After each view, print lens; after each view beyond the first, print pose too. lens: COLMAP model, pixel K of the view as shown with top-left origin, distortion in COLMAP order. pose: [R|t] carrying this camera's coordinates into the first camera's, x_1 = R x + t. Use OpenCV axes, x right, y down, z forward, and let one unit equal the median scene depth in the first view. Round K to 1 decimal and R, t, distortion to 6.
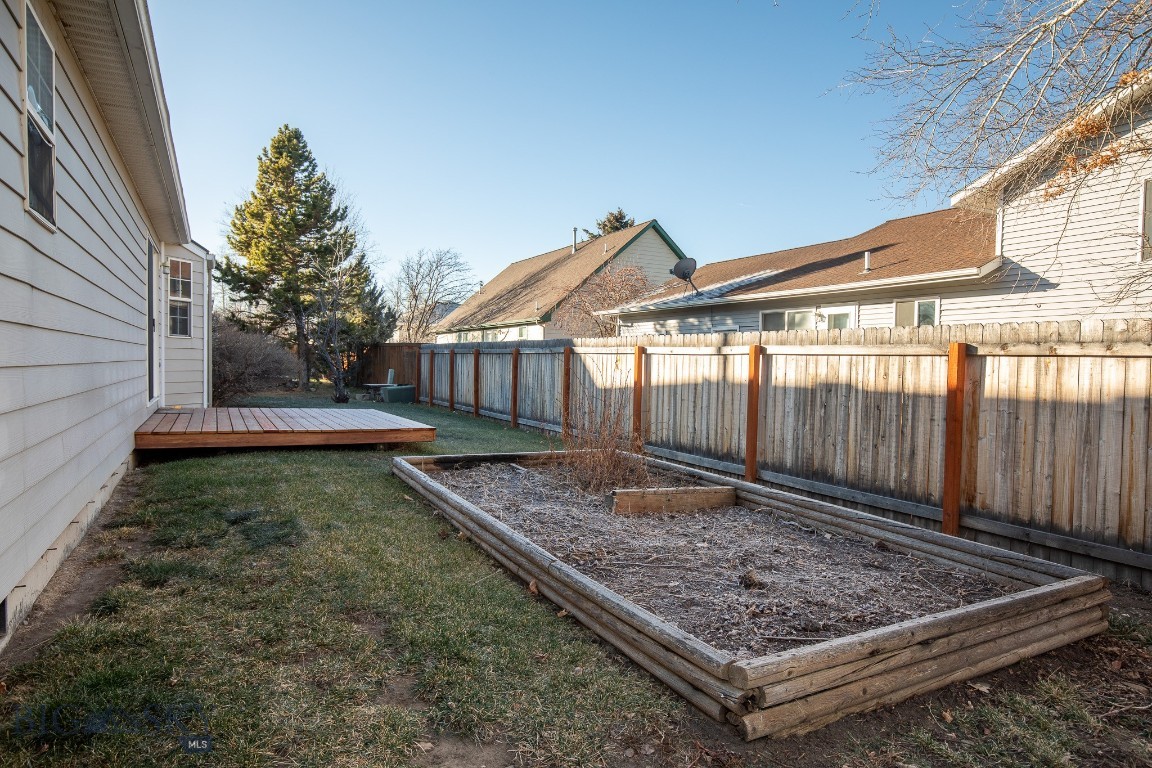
lens RADIAL K [[684.5, 0, 576.0], [0, 684.5, 384.0], [0, 0, 1]] dist [-0.001995, -0.000416]
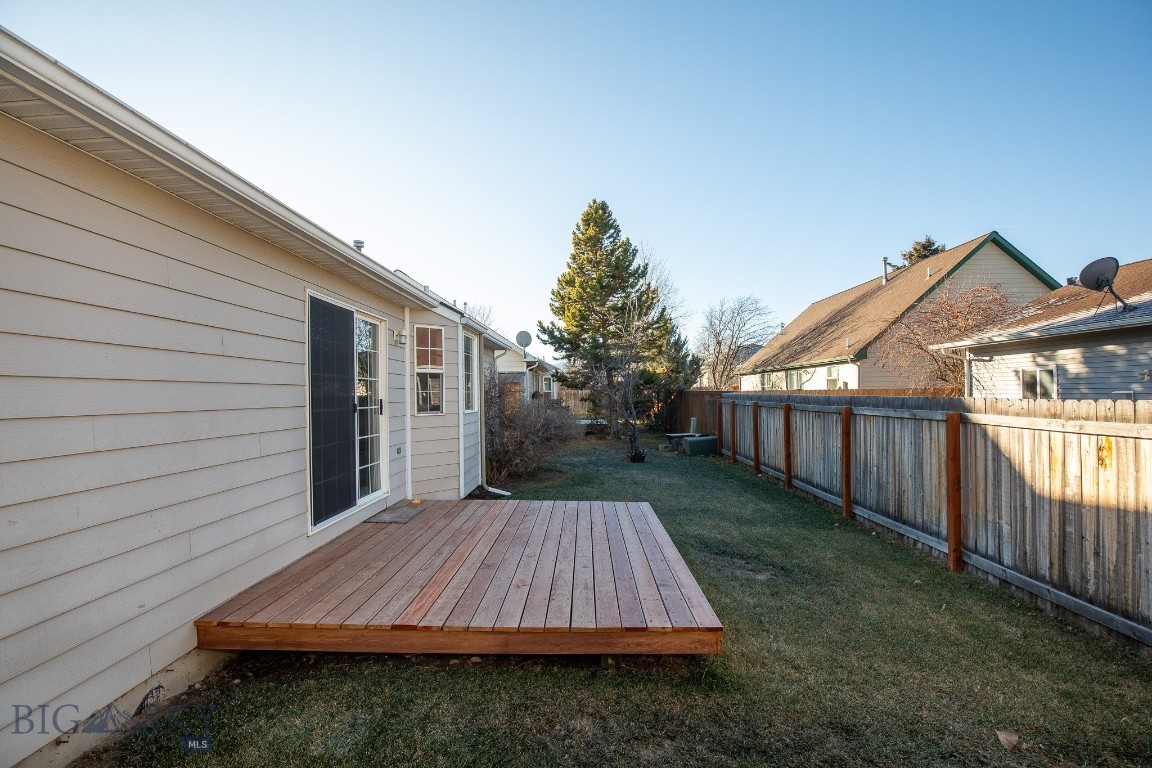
lens RADIAL K [[532.4, 0, 576.0], [0, 532.4, 384.0], [0, 0, 1]] dist [-0.031280, 0.000035]
pose [[0.873340, -0.041855, -0.485309, -0.041969], [0.018017, 0.998395, -0.053683, -0.032648], [0.486778, 0.038140, 0.872693, 0.241585]]
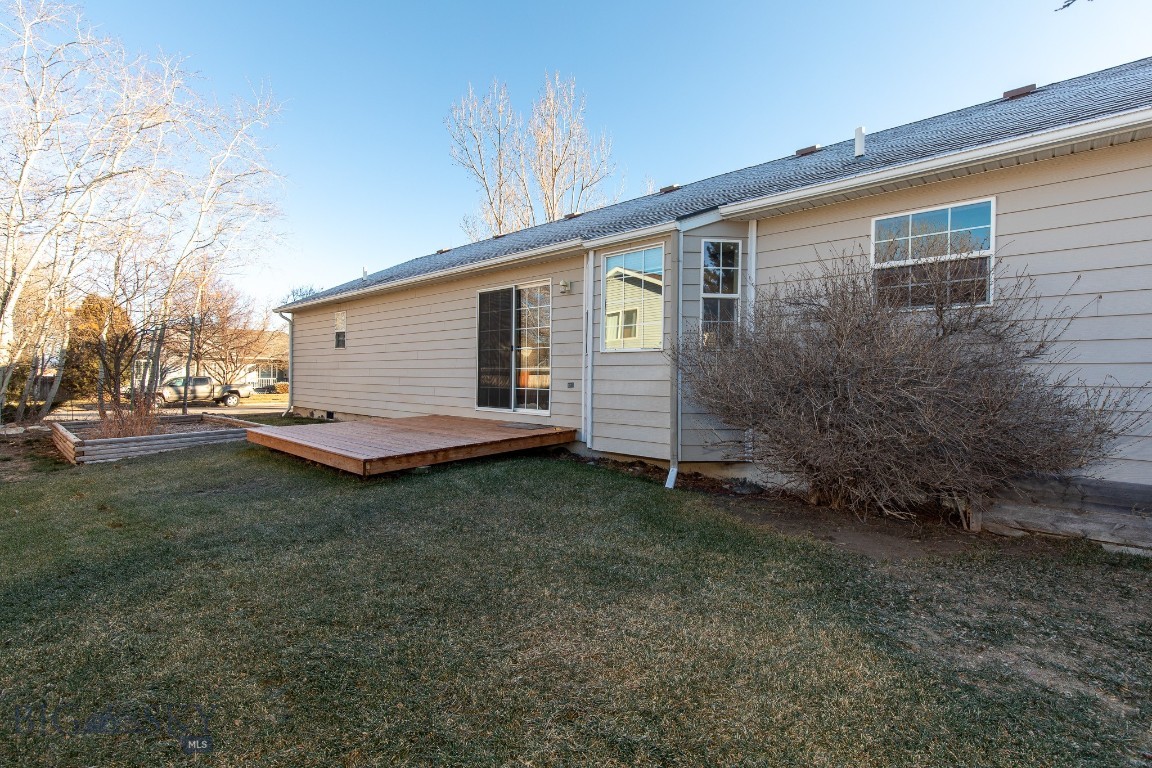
lens RADIAL K [[515.3, 0, 576.0], [0, 515.3, 384.0], [0, 0, 1]] dist [0.004143, -0.000456]
pose [[-0.916139, -0.016942, -0.400503, -0.143508], [-0.036192, 0.998522, 0.040547, -0.027684], [0.399224, 0.051642, -0.915398, 0.783608]]
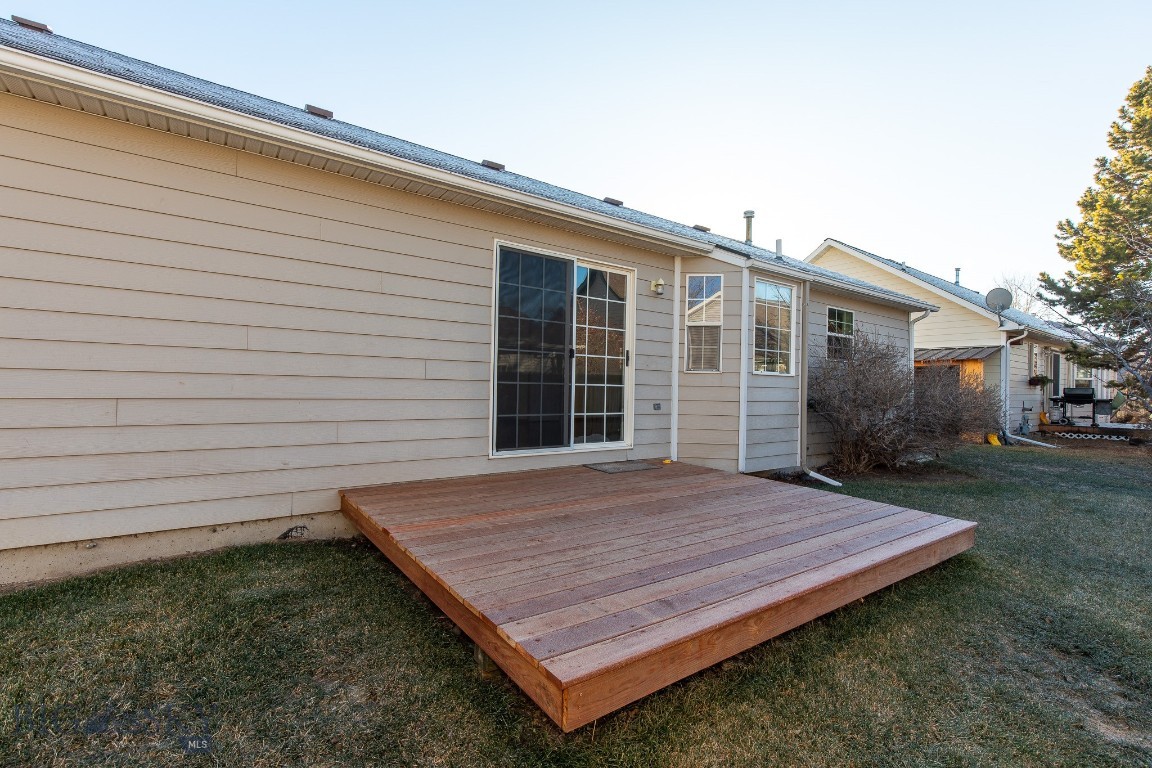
lens RADIAL K [[515.3, 0, 576.0], [0, 515.3, 384.0], [0, 0, 1]] dist [0.004143, -0.000456]
pose [[0.138959, -0.020391, -0.990088, -0.005265], [-0.047917, 0.998478, -0.027289, -0.015033], [0.989138, 0.051234, 0.137771, 0.375793]]
